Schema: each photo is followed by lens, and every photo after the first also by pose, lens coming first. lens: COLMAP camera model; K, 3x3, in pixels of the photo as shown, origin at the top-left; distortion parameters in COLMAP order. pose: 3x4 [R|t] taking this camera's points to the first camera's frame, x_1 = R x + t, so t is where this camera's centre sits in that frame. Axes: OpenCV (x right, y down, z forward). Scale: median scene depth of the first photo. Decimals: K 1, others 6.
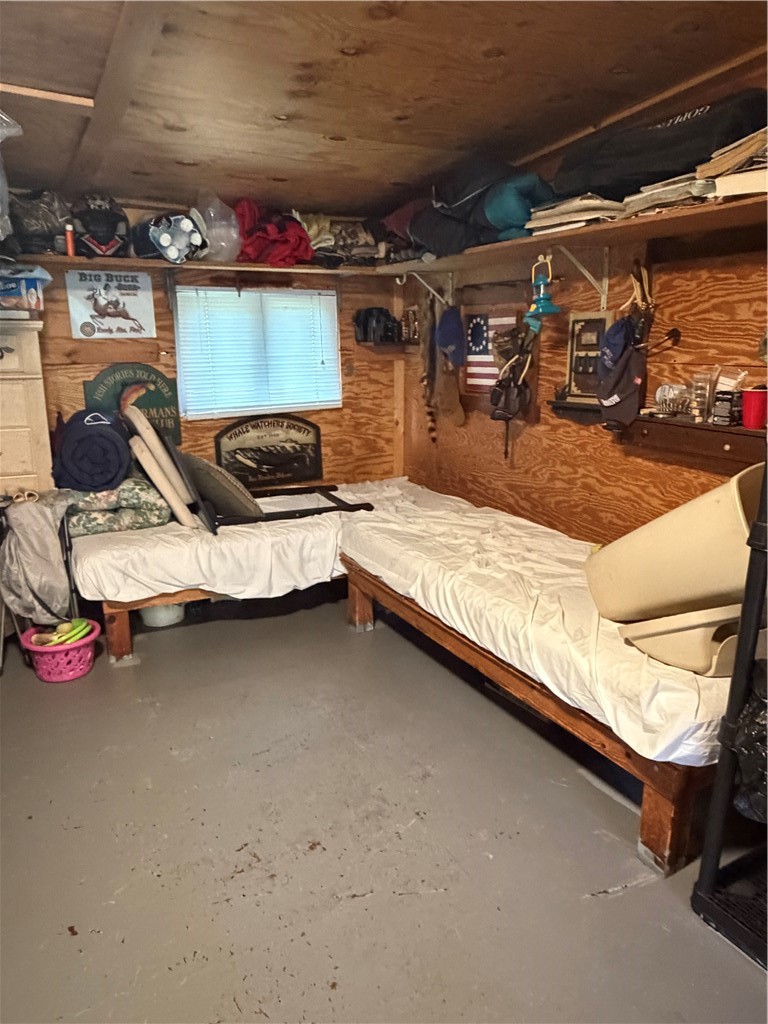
lens RADIAL K [[685.0, 0, 386.4], [0, 685.0, 516.2], [0, 0, 1]] dist [-0.024277, 0.000071]
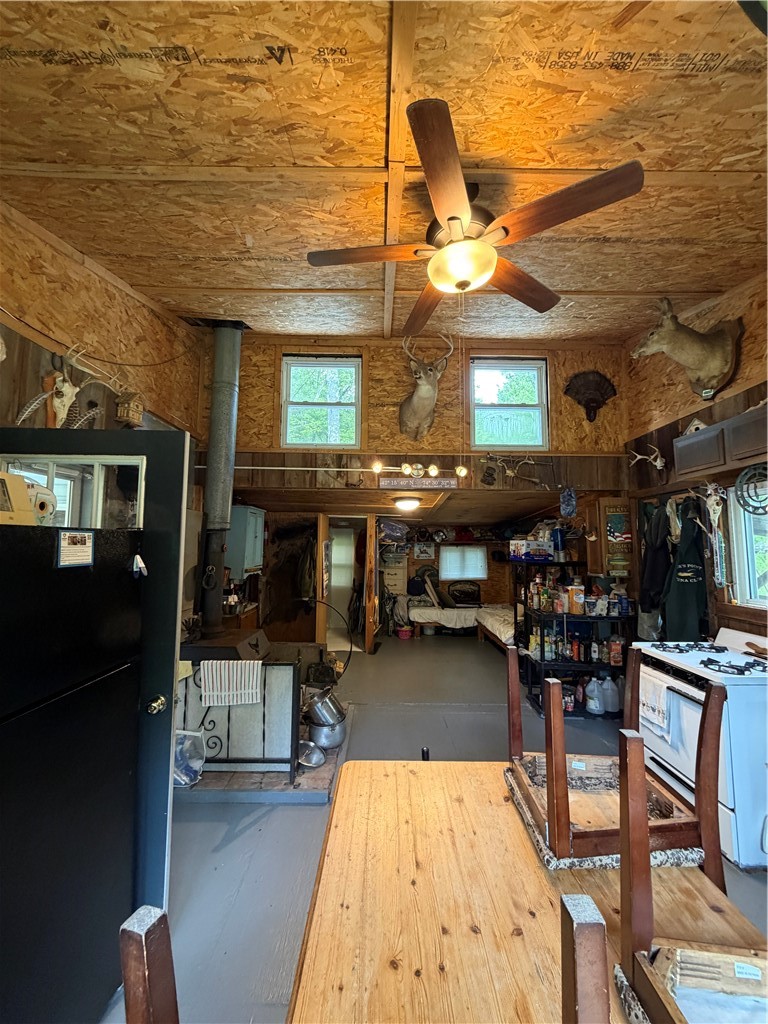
lens RADIAL K [[406.5, 0, 385.7], [0, 406.5, 512.2], [0, 0, 1]] dist [-0.000826, 0.000154]
pose [[0.882325, -0.030422, -0.469656, 0.543056], [-0.124635, 0.947177, -0.295502, 0.216162], [0.453837, 0.319265, 0.831927, -1.200720]]
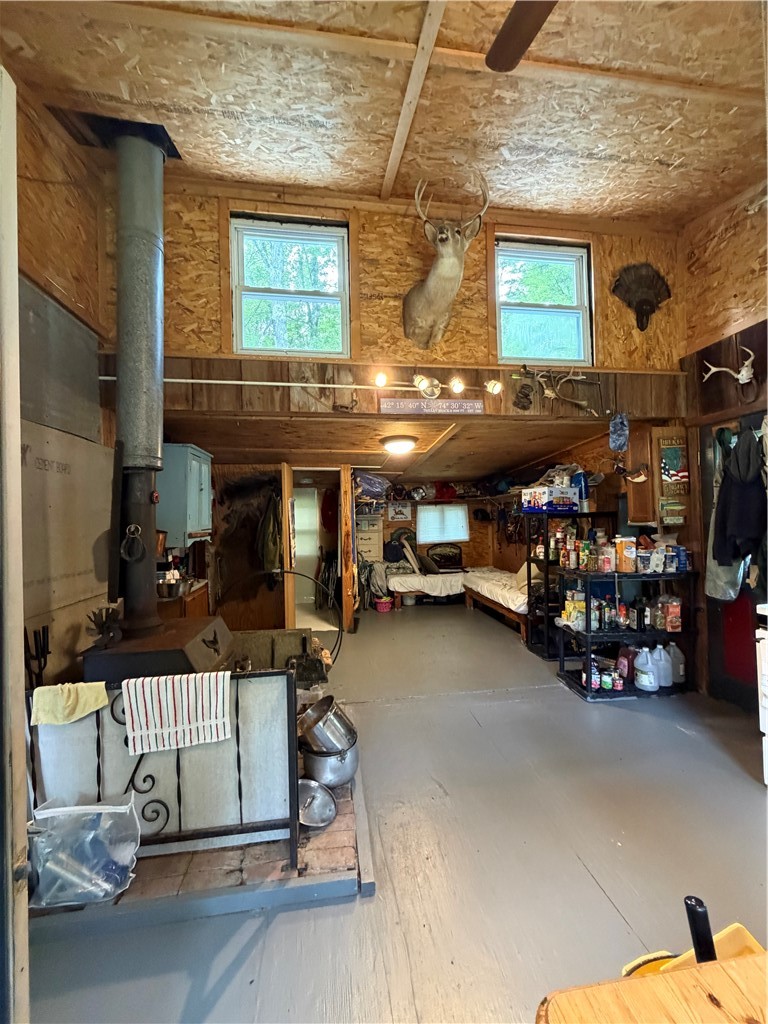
lens RADIAL K [[406.5, 0, 385.1], [0, 406.5, 511.2], [0, 0, 1]] dist [-0.000826, 0.000154]
pose [[0.937093, -0.024355, -0.348229, 0.264728], [-0.064375, 0.968397, -0.240963, 0.205440], [0.343092, 0.248222, 0.905910, -0.954273]]
